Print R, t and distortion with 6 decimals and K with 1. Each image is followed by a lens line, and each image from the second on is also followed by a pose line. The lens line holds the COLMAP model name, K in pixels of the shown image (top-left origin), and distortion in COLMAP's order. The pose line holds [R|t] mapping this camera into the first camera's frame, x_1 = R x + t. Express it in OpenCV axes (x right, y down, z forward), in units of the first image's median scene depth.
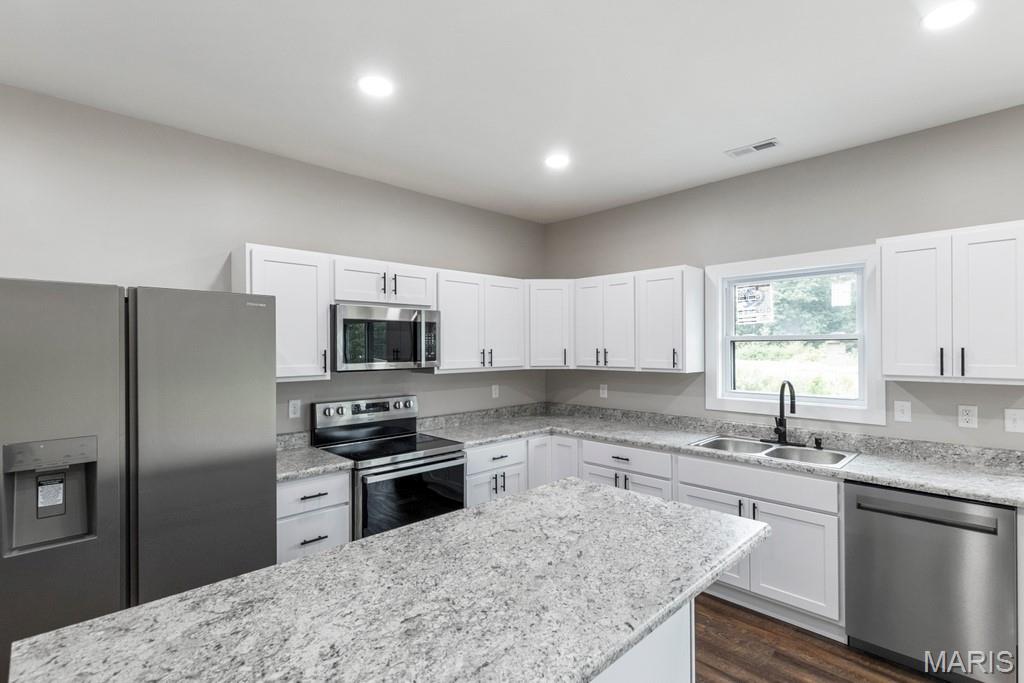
lens RADIAL K [[482.8, 0, 511.9], [0, 482.8, 350.8], [0, 0, 1]] dist [-0.002245, -0.000819]
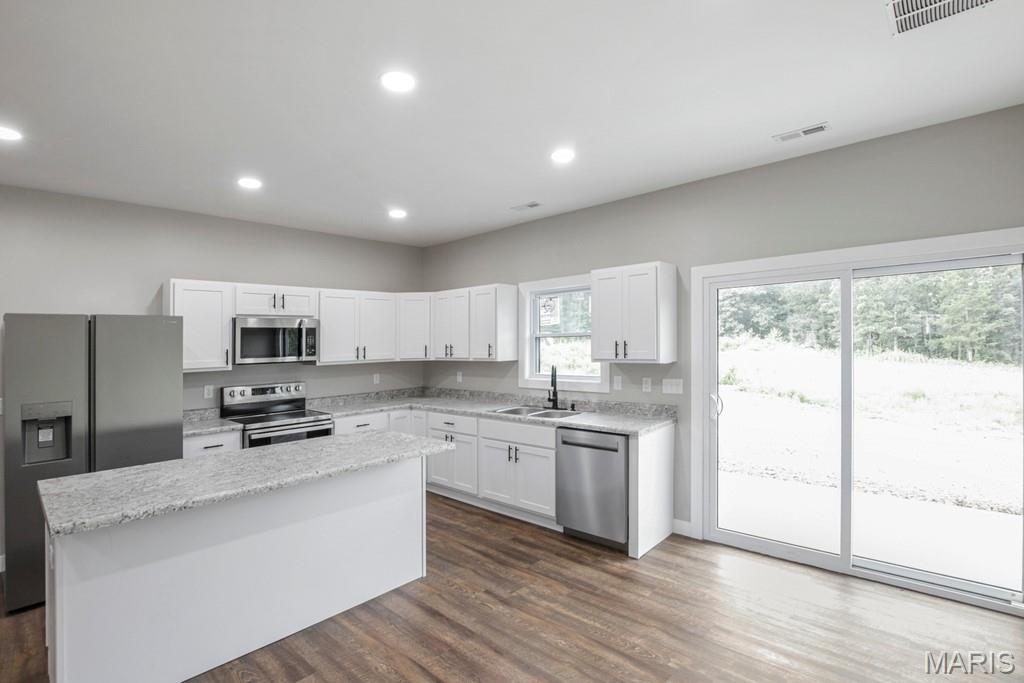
lens RADIAL K [[484.6, 0, 512.0], [0, 484.6, 341.5], [0, 0, 1]] dist [-0.038221, 0.005321]
pose [[0.998284, -0.018038, 0.055703, 0.338595], [0.018542, 0.999792, -0.008551, 0.001940], [-0.055537, 0.009570, 0.998411, -0.417594]]
